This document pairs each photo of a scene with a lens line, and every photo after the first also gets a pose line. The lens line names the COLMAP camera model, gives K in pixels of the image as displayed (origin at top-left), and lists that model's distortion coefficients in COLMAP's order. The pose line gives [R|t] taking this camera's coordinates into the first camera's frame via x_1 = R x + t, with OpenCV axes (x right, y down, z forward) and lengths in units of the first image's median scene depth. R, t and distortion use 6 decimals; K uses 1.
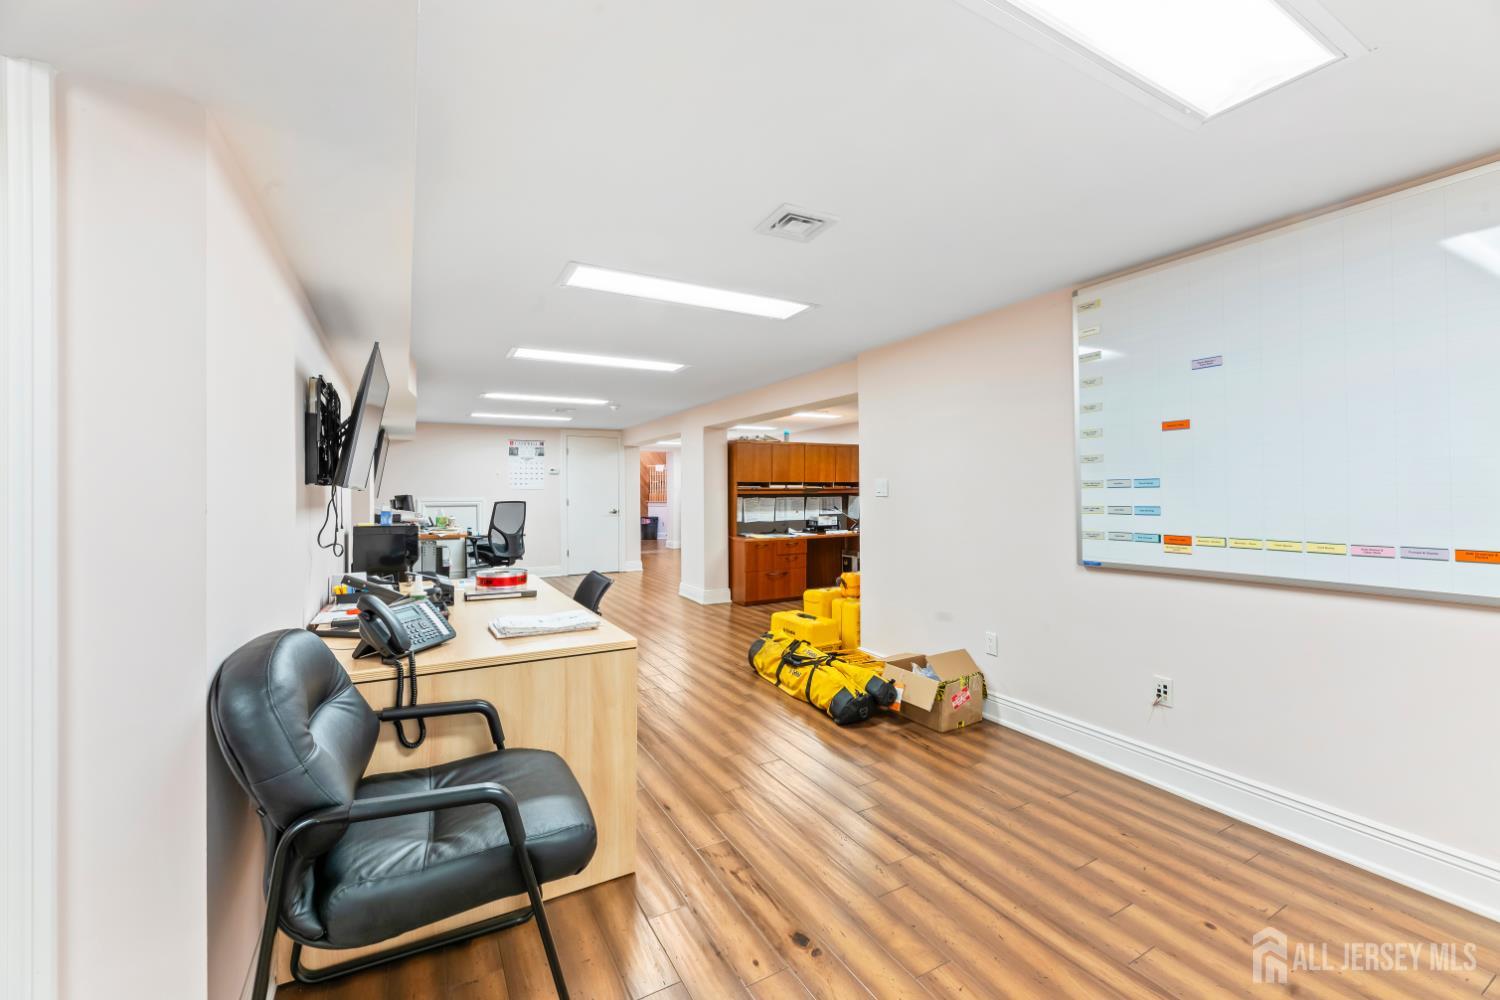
lens RADIAL K [[606.4, 0, 754.1], [0, 606.4, 491.8], [0, 0, 1]] dist [0.000623, -0.001078]
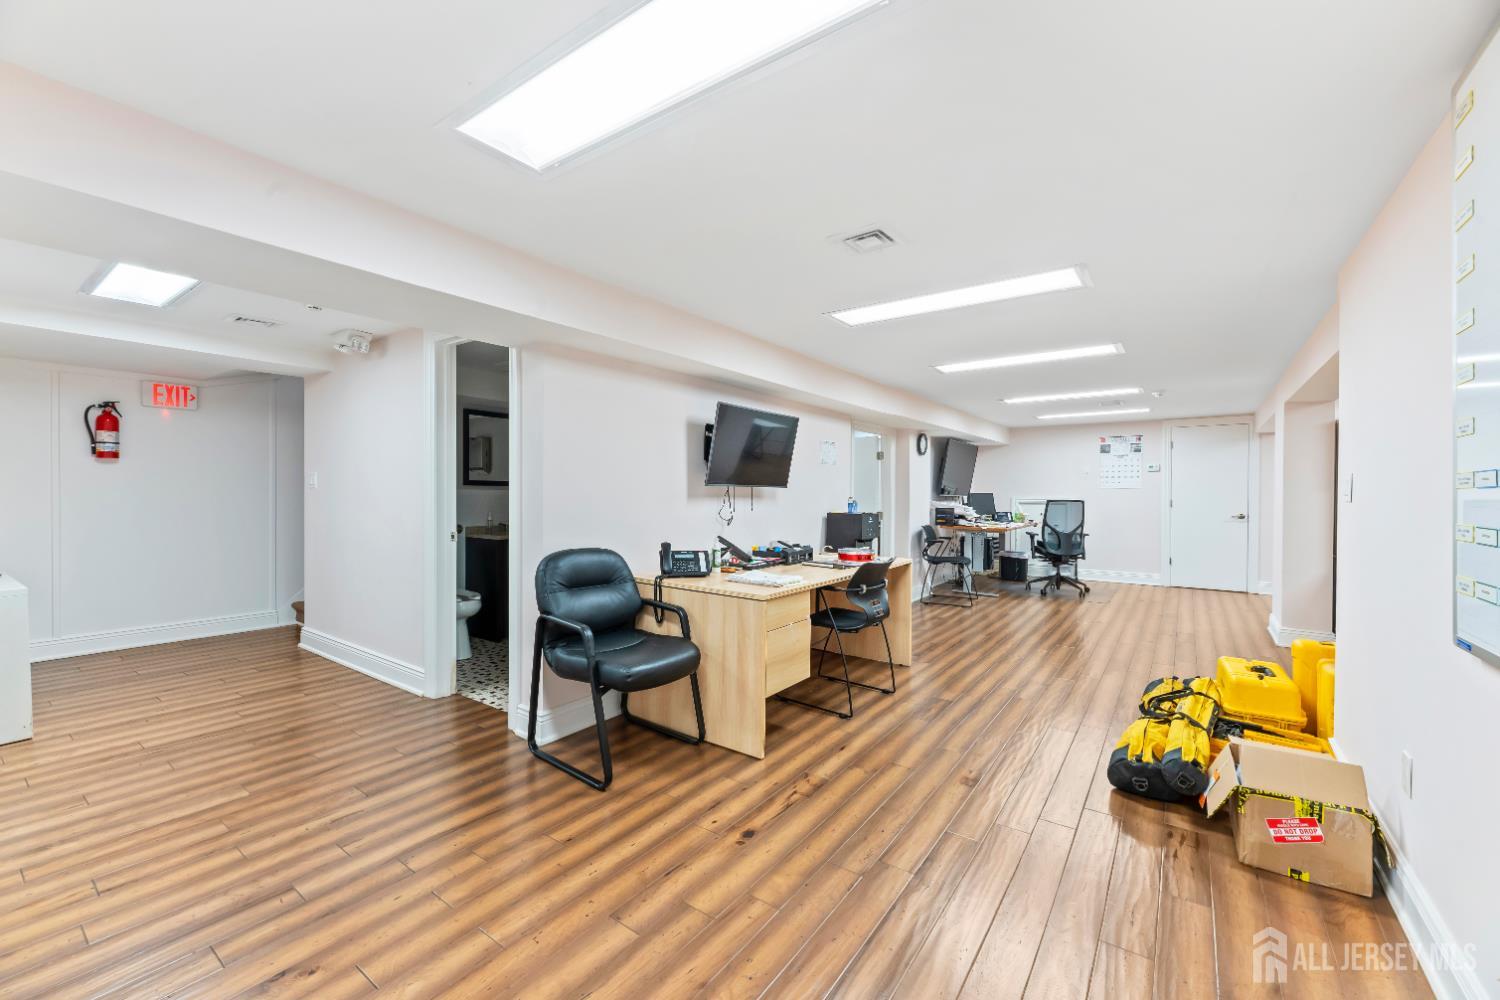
lens RADIAL K [[606.4, 0, 757.6], [0, 606.4, 498.2], [0, 0, 1]] dist [0.000623, -0.001078]
pose [[0.423925, 0.020924, -0.905456, 0.643836], [-0.009274, 0.999781, 0.018761, -0.002997], [0.905650, 0.000444, 0.424026, 0.241096]]
